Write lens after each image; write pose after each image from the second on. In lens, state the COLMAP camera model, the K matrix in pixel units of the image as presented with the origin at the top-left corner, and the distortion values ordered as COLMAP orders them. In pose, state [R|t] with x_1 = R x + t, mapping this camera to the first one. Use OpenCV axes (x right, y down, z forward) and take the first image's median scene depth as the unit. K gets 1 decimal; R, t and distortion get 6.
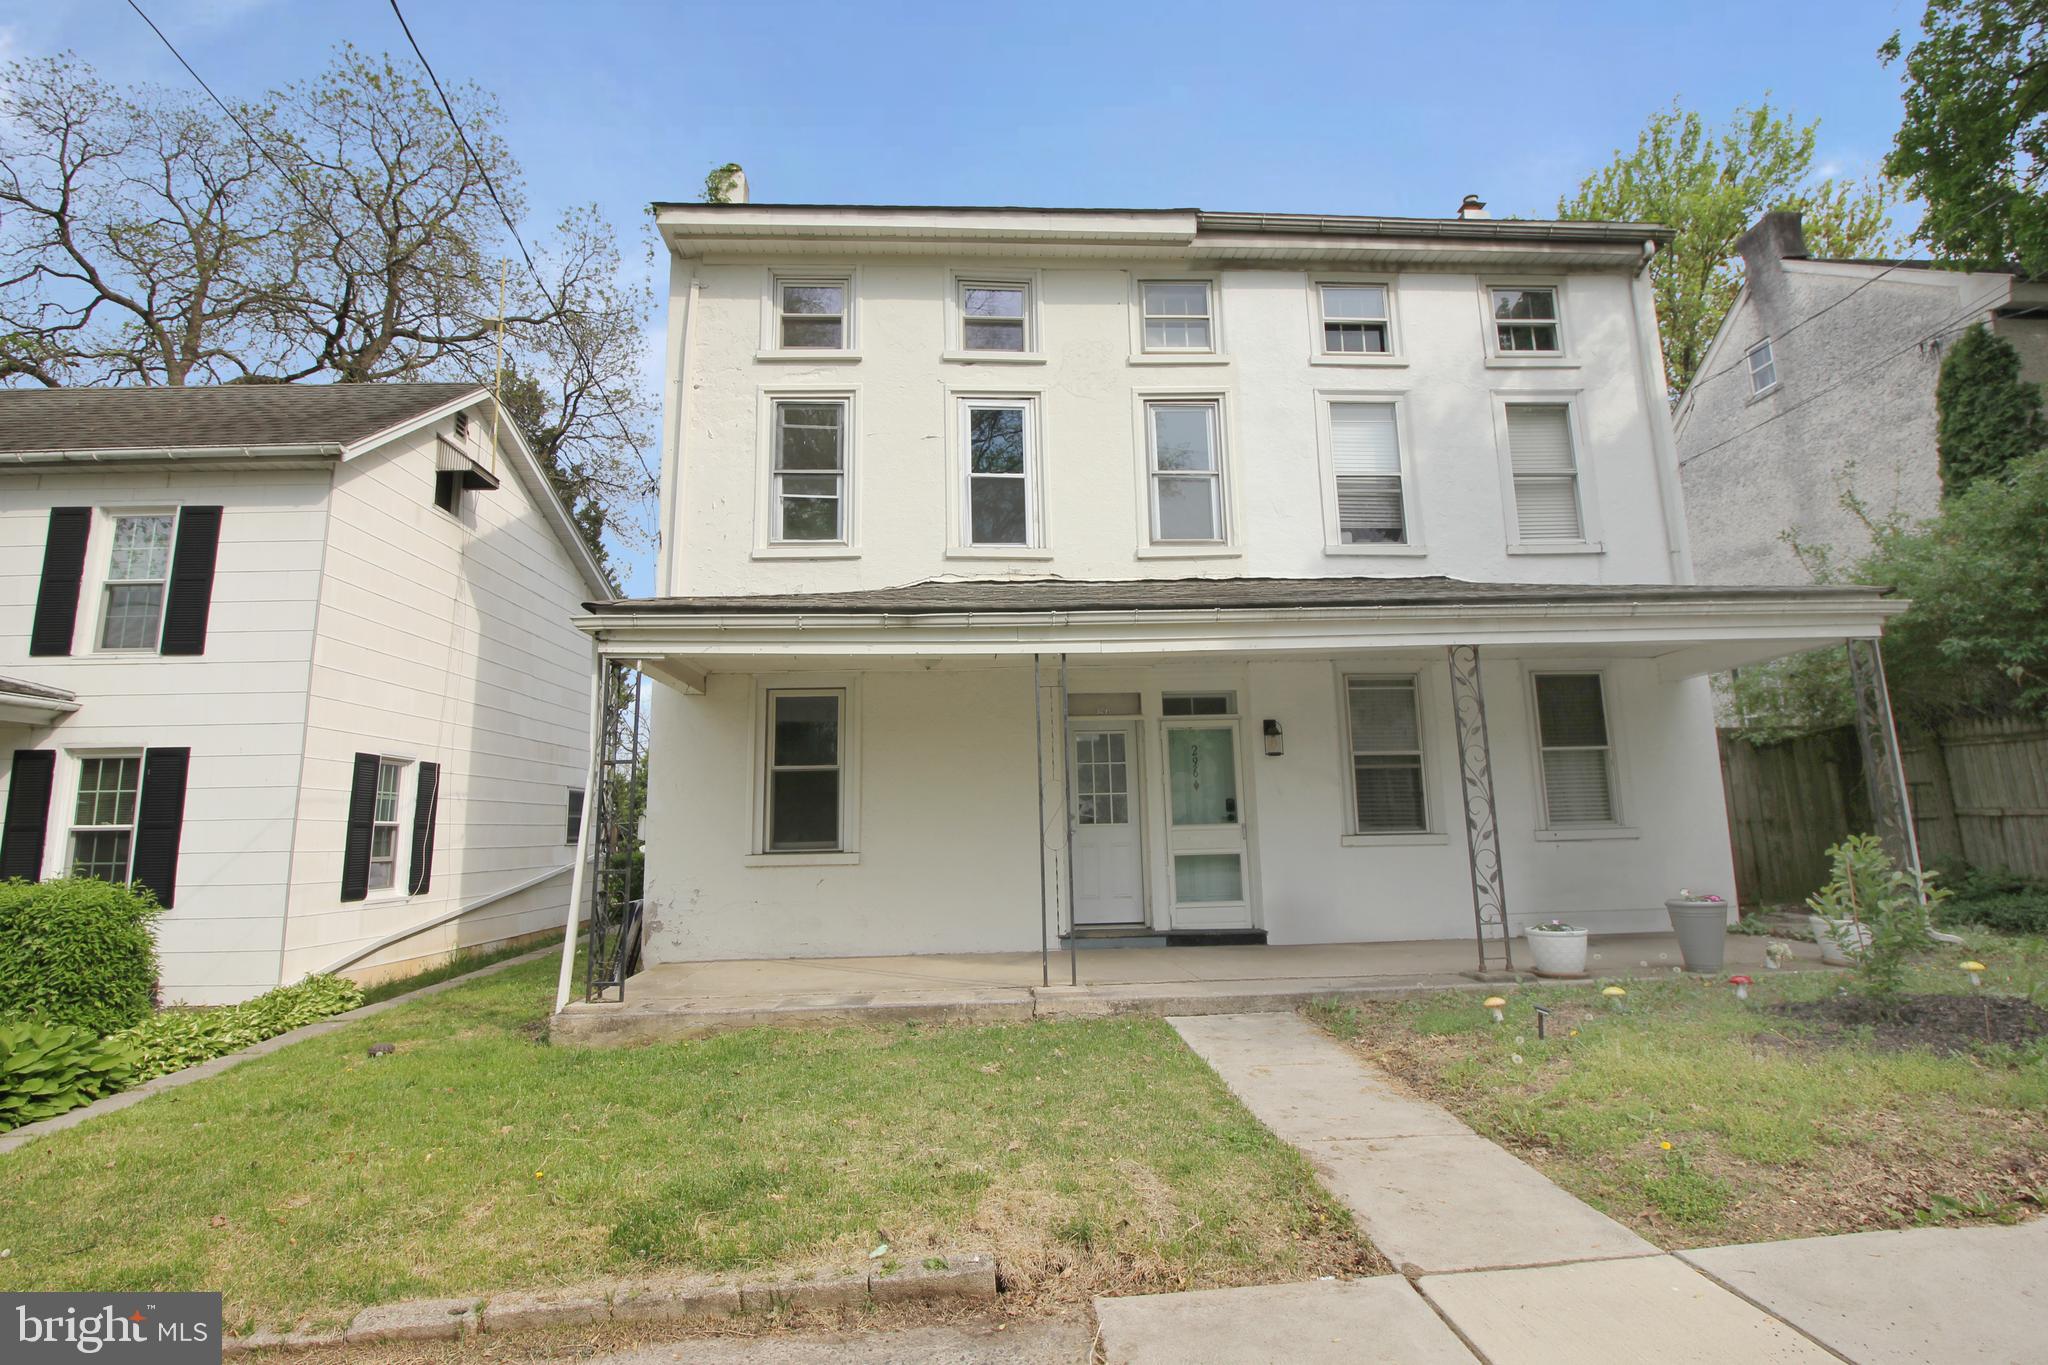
lens RADIAL K [[998.4, 0, 1025.0], [0, 998.4, 663.8], [0, 0, 1]] dist [-0.010224, -0.001357]
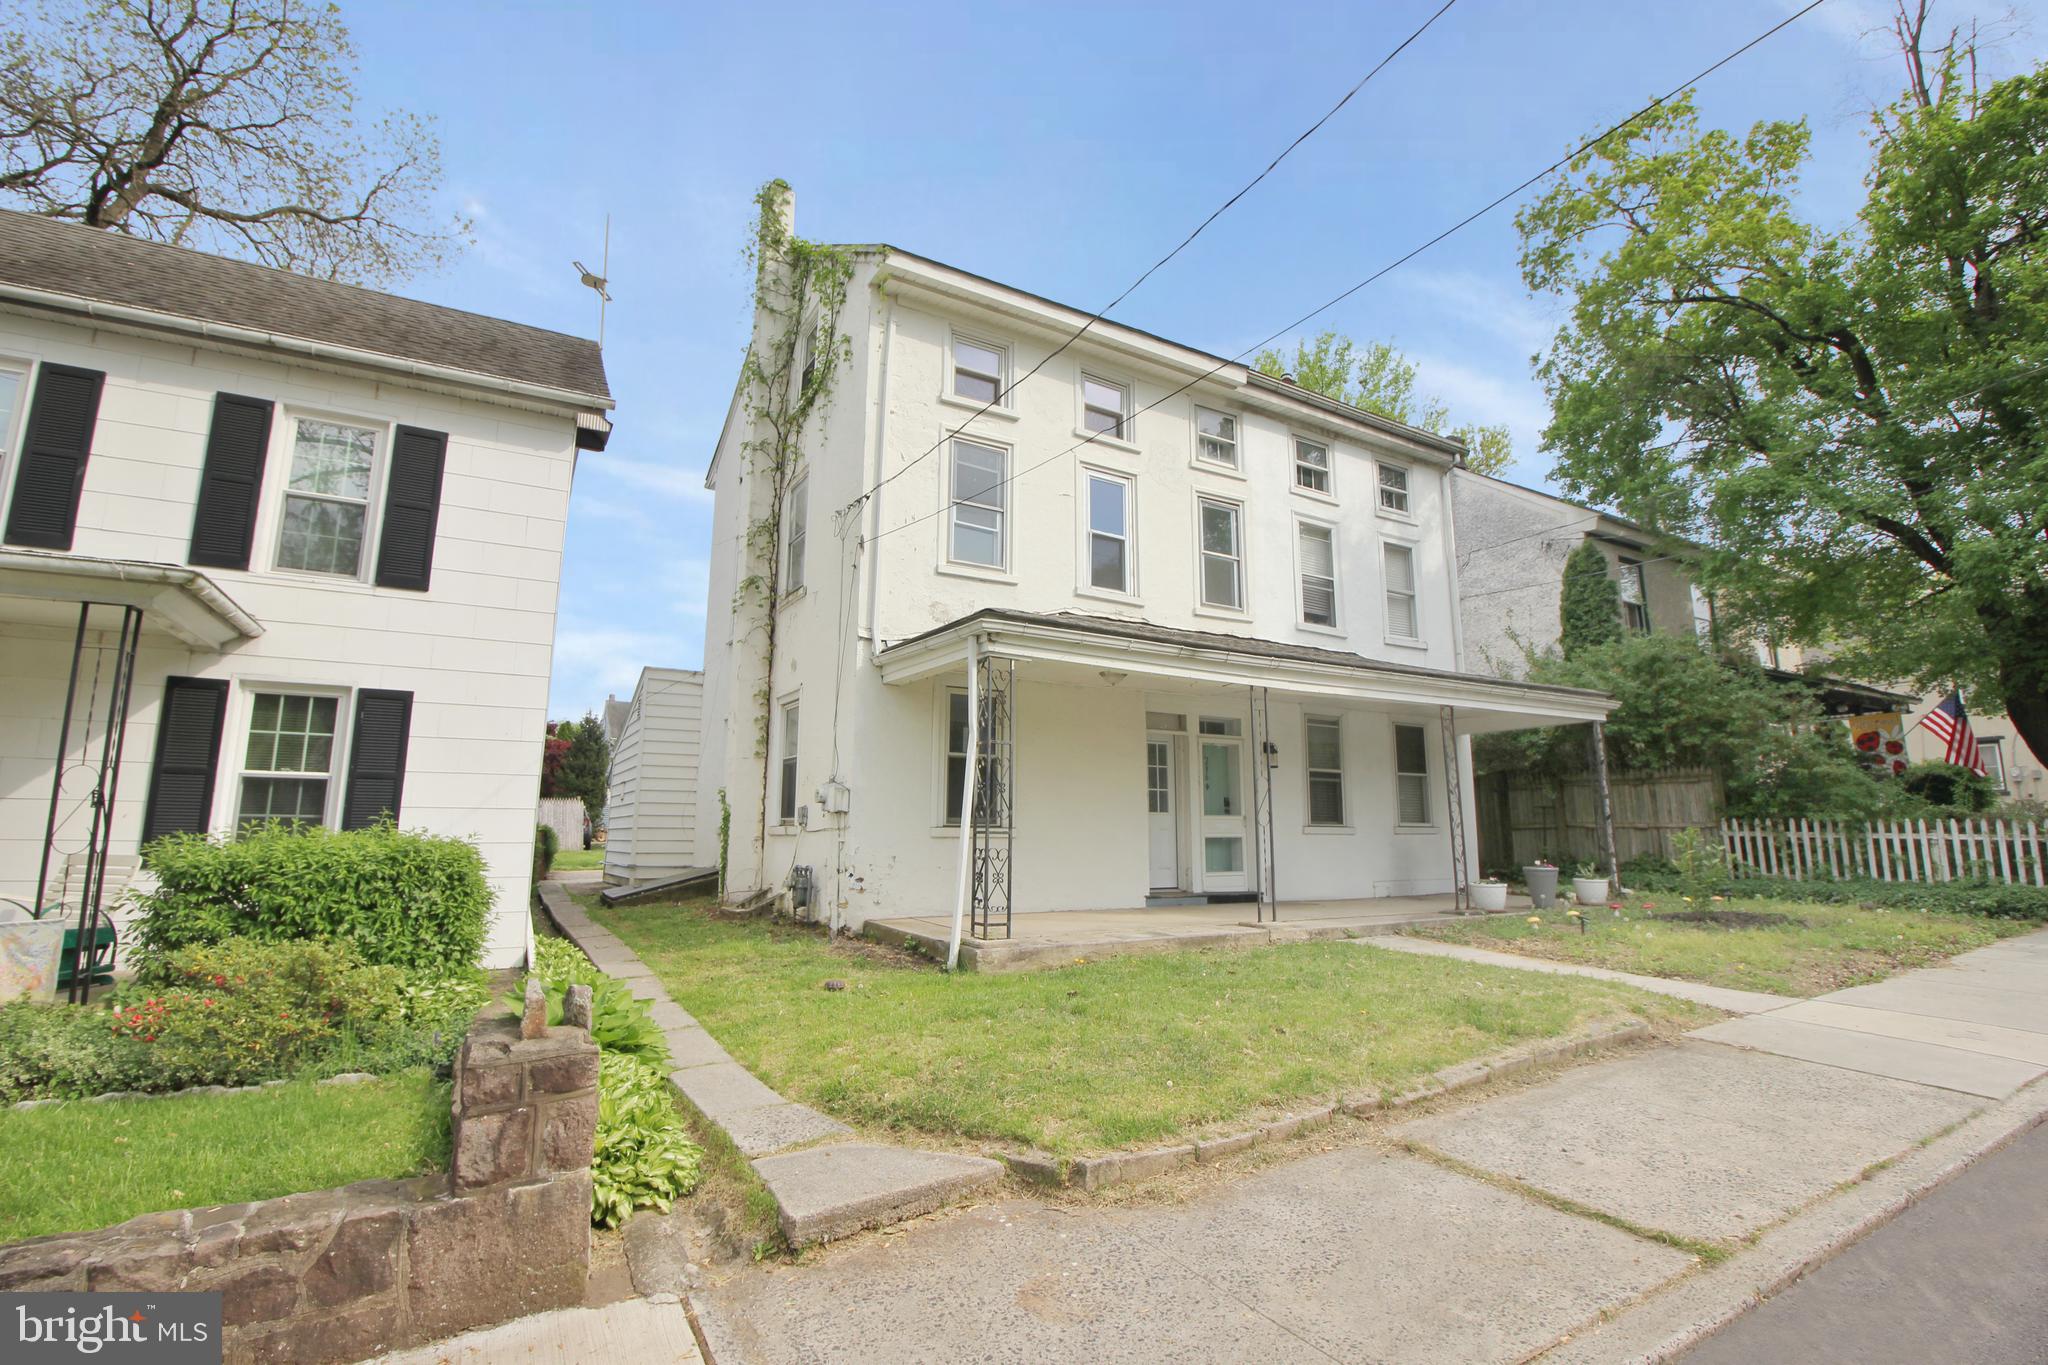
lens RADIAL K [[957.8, 0, 1014.3], [0, 957.8, 666.3], [0, 0, 1]] dist [0.001077, -0.012314]
pose [[0.884864, 0.105261, 0.453801, -0.675141], [-0.099456, 0.994364, -0.036717, 0.034300], [-0.455109, -0.012644, 0.890346, -0.032388]]
